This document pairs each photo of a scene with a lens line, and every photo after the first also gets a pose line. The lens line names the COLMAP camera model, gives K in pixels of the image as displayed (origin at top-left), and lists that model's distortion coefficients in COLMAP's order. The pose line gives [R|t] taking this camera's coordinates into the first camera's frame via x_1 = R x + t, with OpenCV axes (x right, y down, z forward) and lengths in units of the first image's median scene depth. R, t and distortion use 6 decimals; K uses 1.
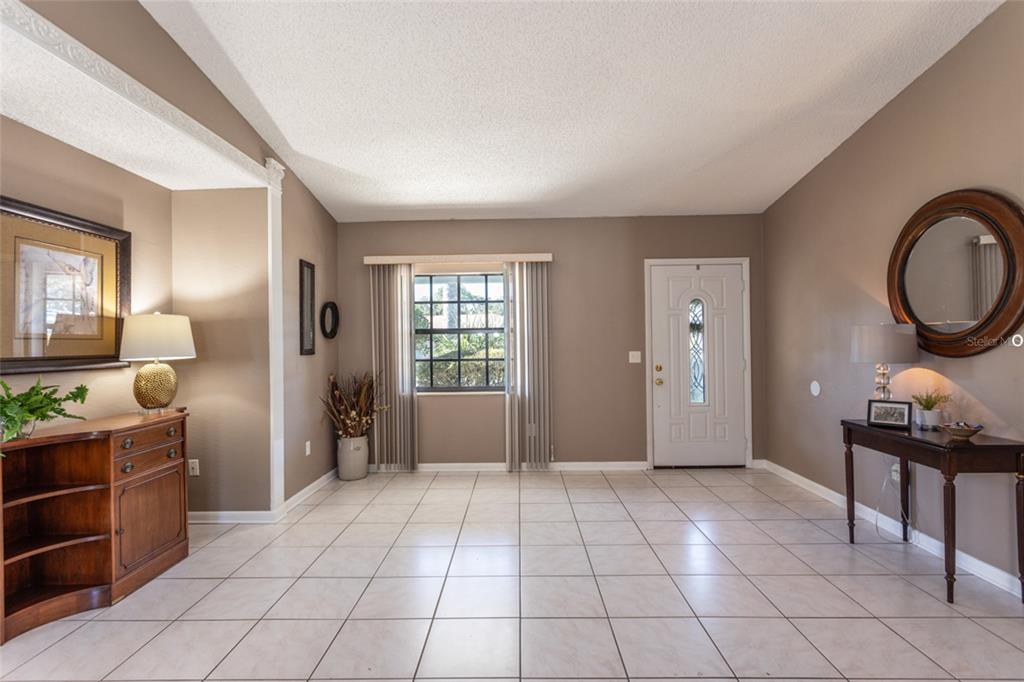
lens RADIAL K [[483.7, 0, 513.0], [0, 483.7, 343.5], [0, 0, 1]] dist [-0.002026, 0.001380]
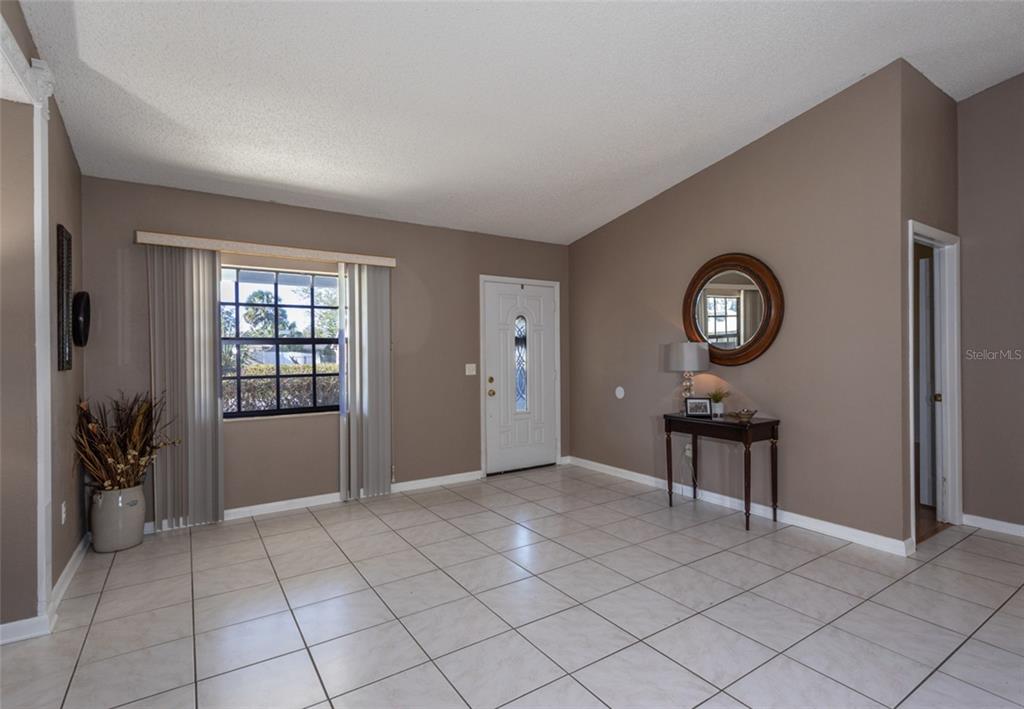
lens RADIAL K [[503.1, 0, 537.3], [0, 503.1, 356.5], [0, 0, 1]] dist [0.000182, 0.002017]
pose [[0.812863, 0.004219, 0.582440, -0.284627], [-0.003079, 0.999991, -0.002947, 0.004014], [-0.582447, 0.000602, 0.812868, 0.063291]]
